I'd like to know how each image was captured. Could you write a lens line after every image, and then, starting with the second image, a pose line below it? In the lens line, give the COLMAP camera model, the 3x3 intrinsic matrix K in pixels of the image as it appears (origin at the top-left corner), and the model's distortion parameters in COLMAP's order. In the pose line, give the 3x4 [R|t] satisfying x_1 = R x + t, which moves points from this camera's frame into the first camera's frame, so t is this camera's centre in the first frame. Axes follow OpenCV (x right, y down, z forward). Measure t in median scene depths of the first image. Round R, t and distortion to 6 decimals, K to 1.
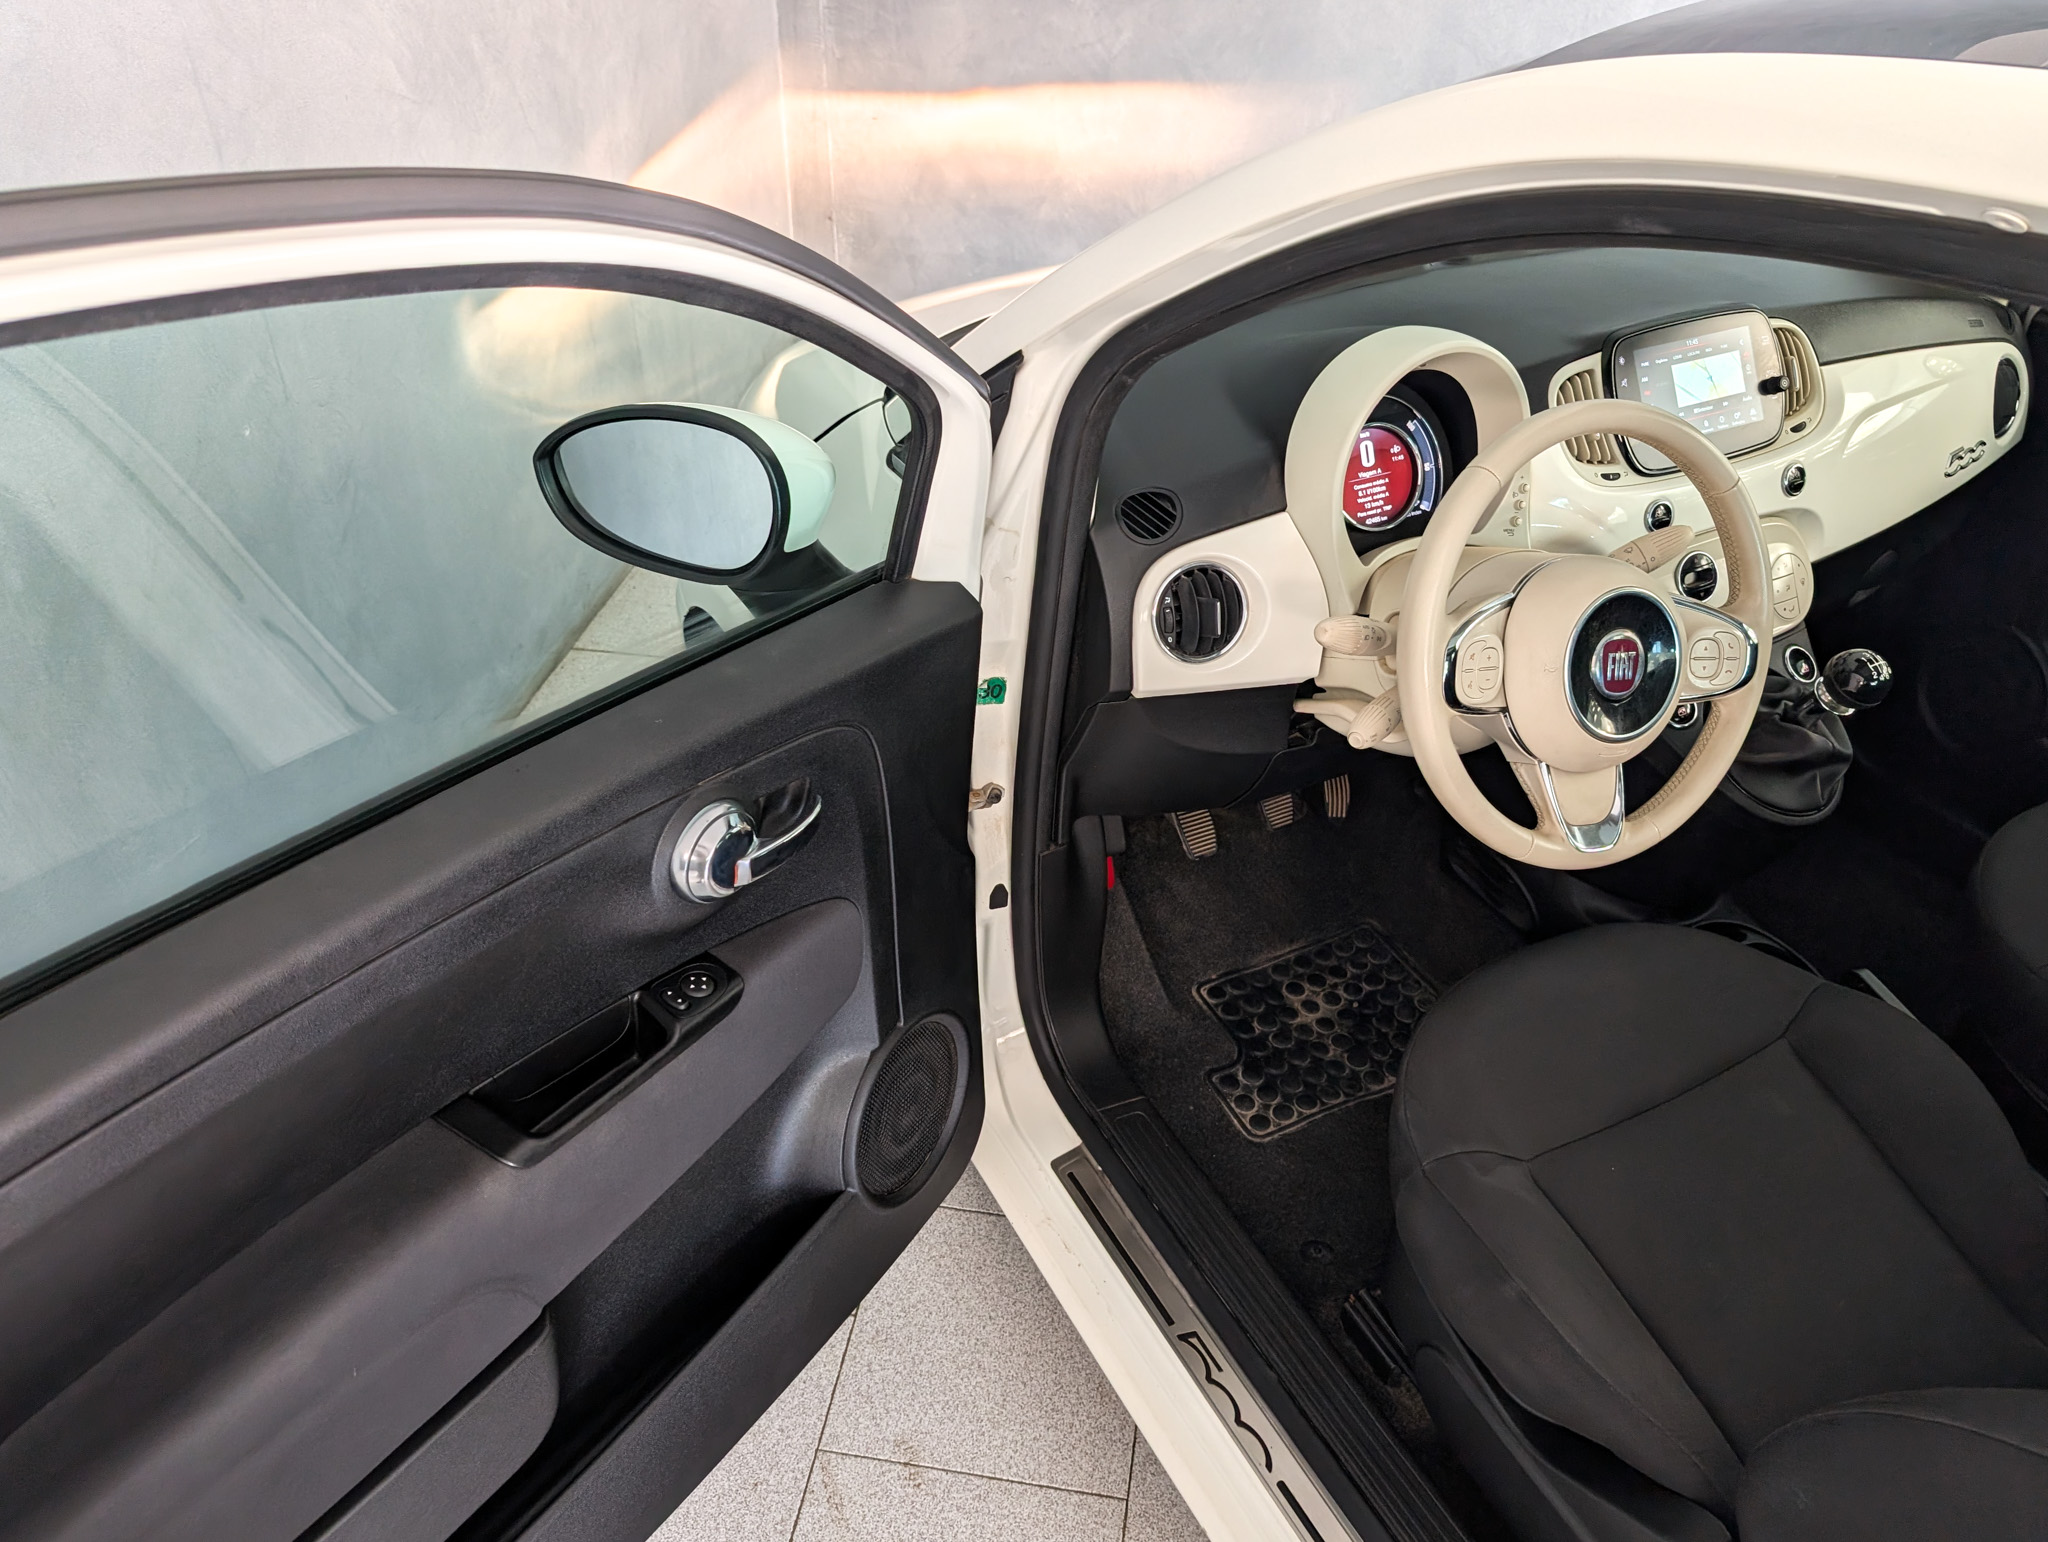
lens RADIAL K [[1560.6, 0, 1030.2], [0, 1560.6, 755.1], [0, 0, 1]] dist [0.014540, -0.002293]
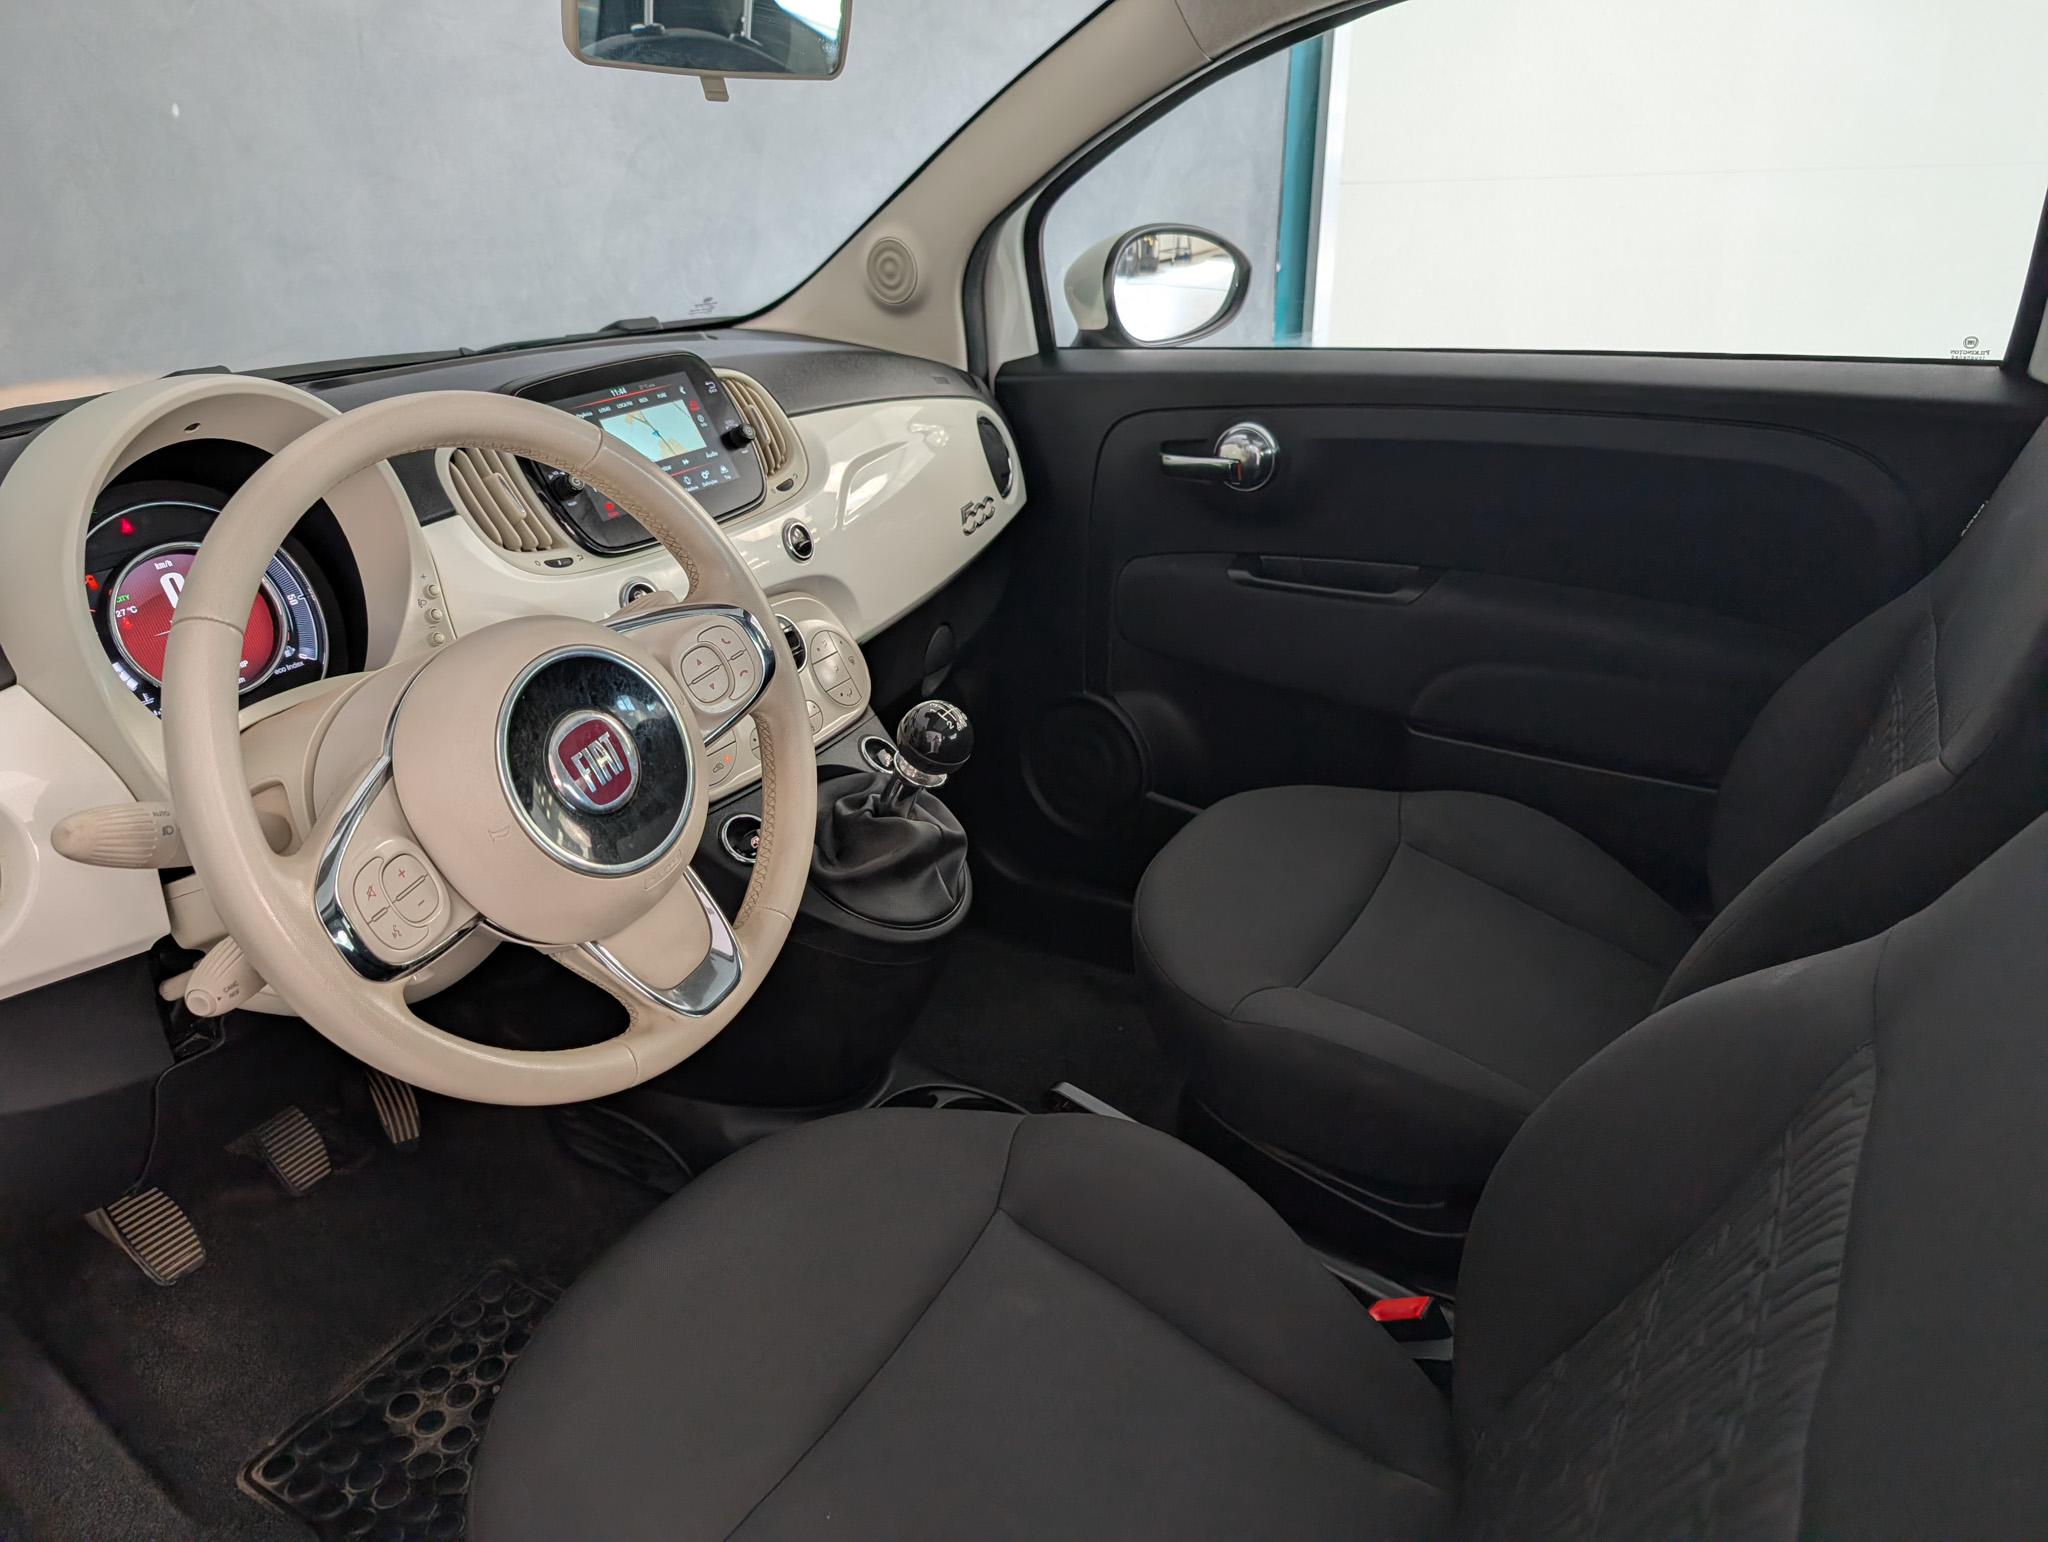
lens RADIAL K [[1488.1, 0, 1027.7], [0, 1488.1, 782.6], [0, 0, 1]] dist [0.012514, 0.008712]
pose [[0.839588, -0.246044, 0.484309, 0.182572], [0.329780, 0.939317, -0.094496, 0.056240], [-0.431669, 0.239053, 0.869779, 0.305234]]
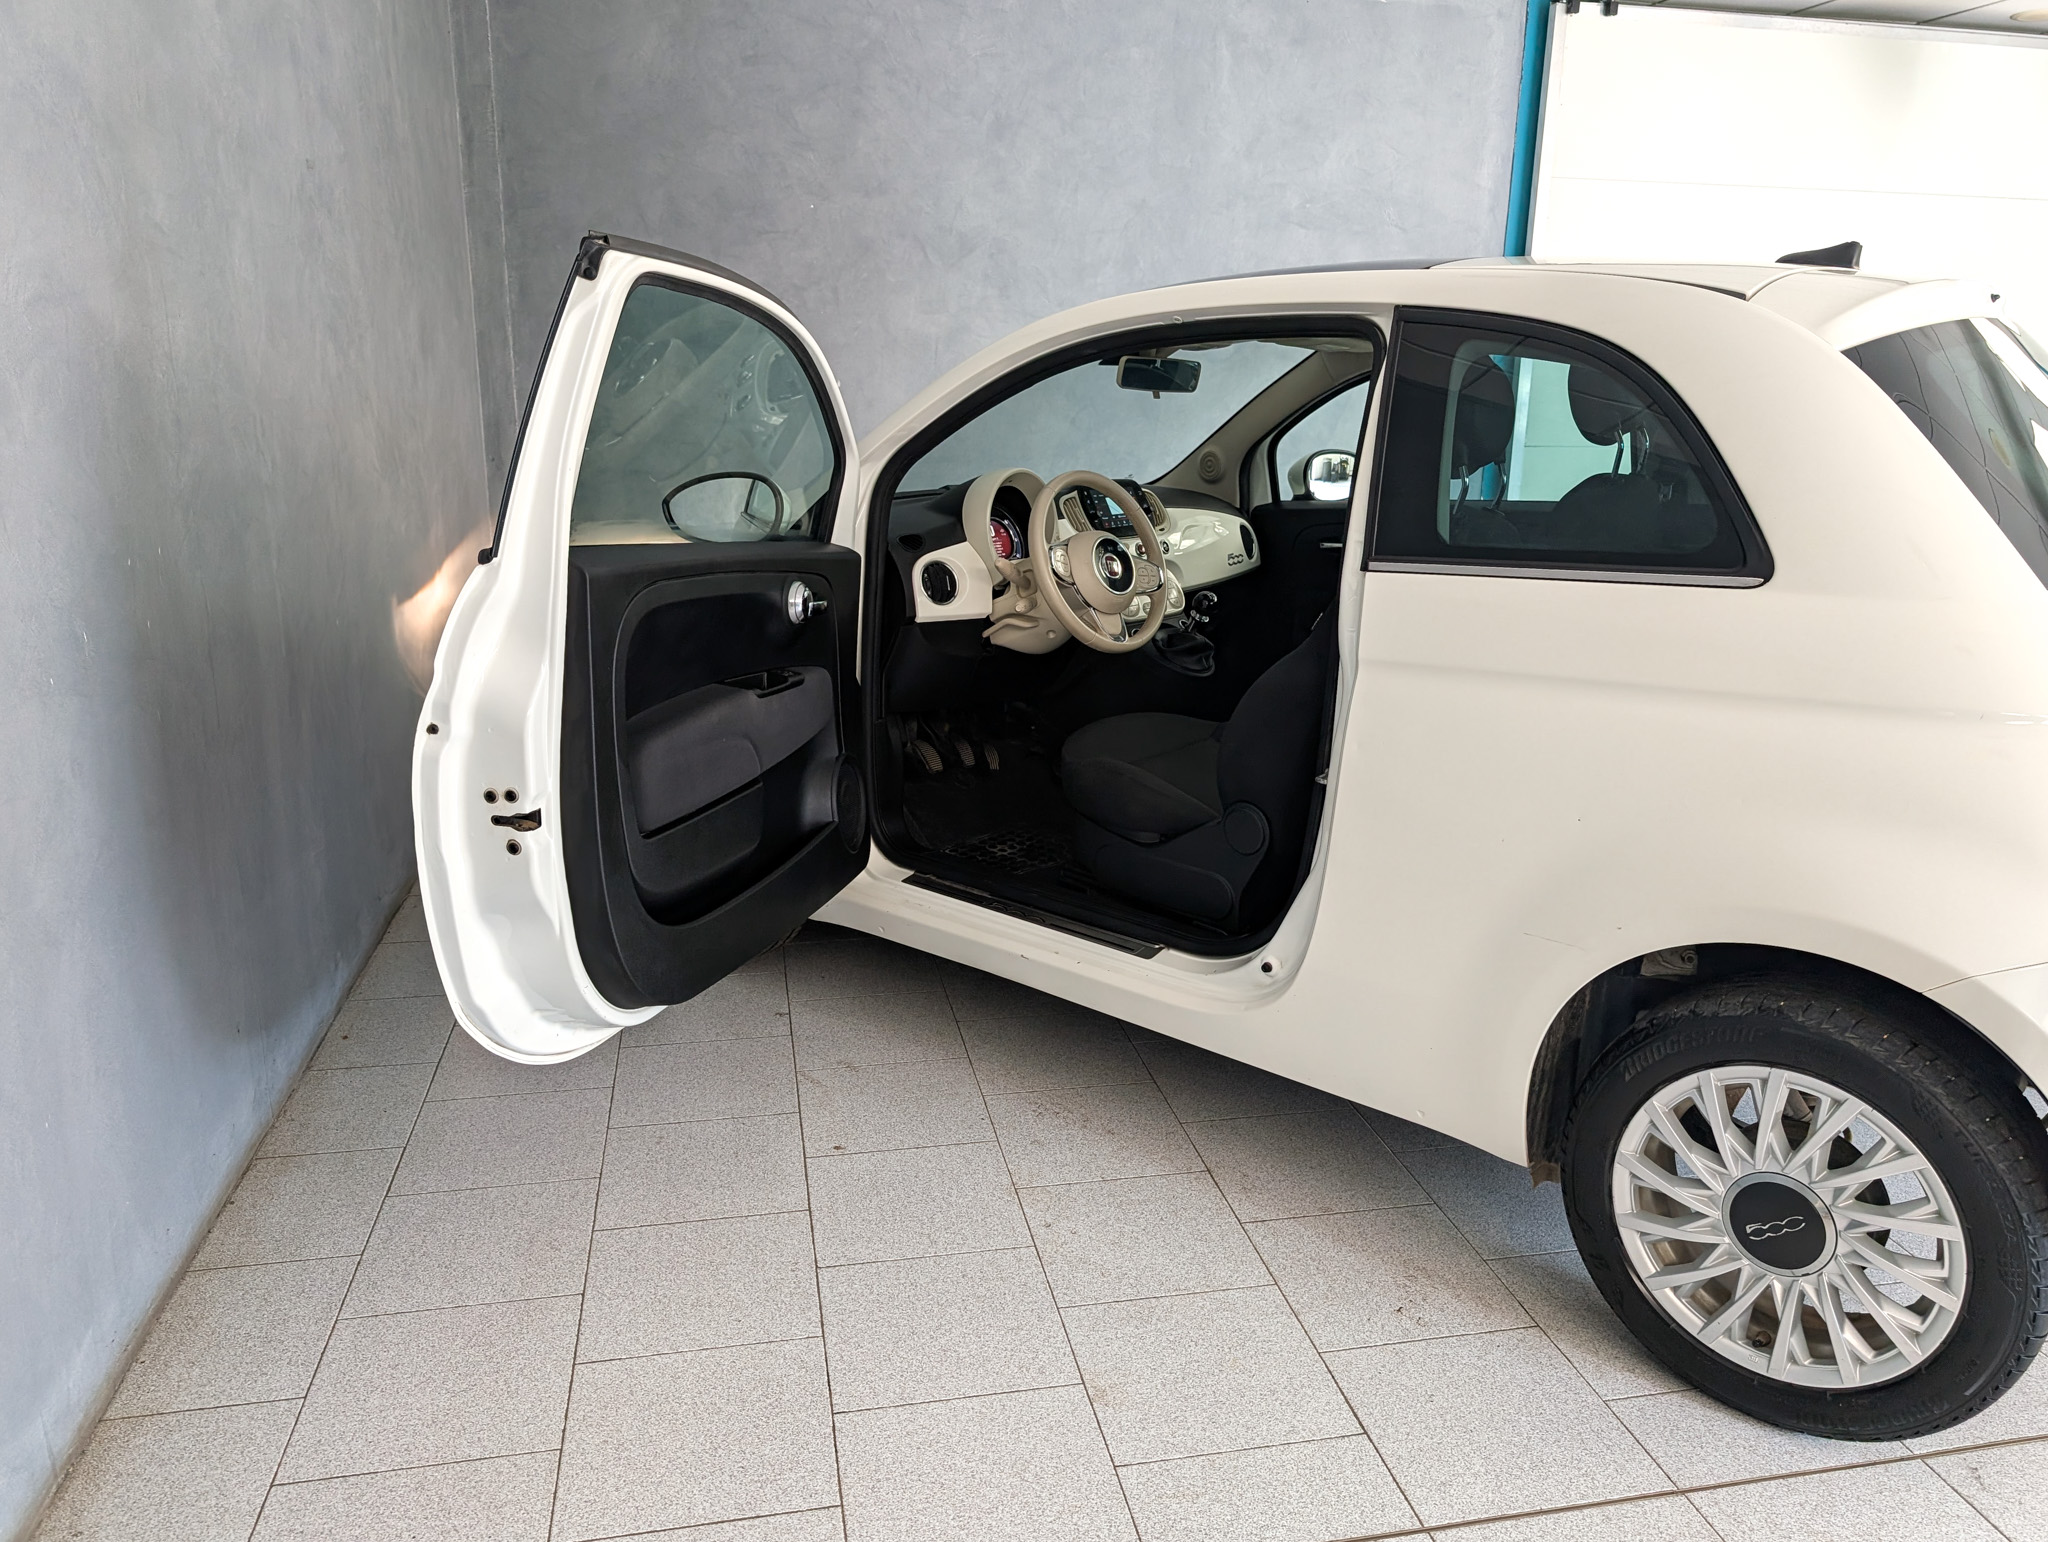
lens RADIAL K [[1534.2, 0, 1071.2], [0, 1534.2, 865.9], [0, 0, 1]] dist [0.031219, -0.000814]
pose [[0.929357, -0.113896, 0.351174, -0.493862], [0.211580, 0.943827, -0.253819, 0.821258], [-0.302538, 0.310190, 0.901251, -0.860379]]
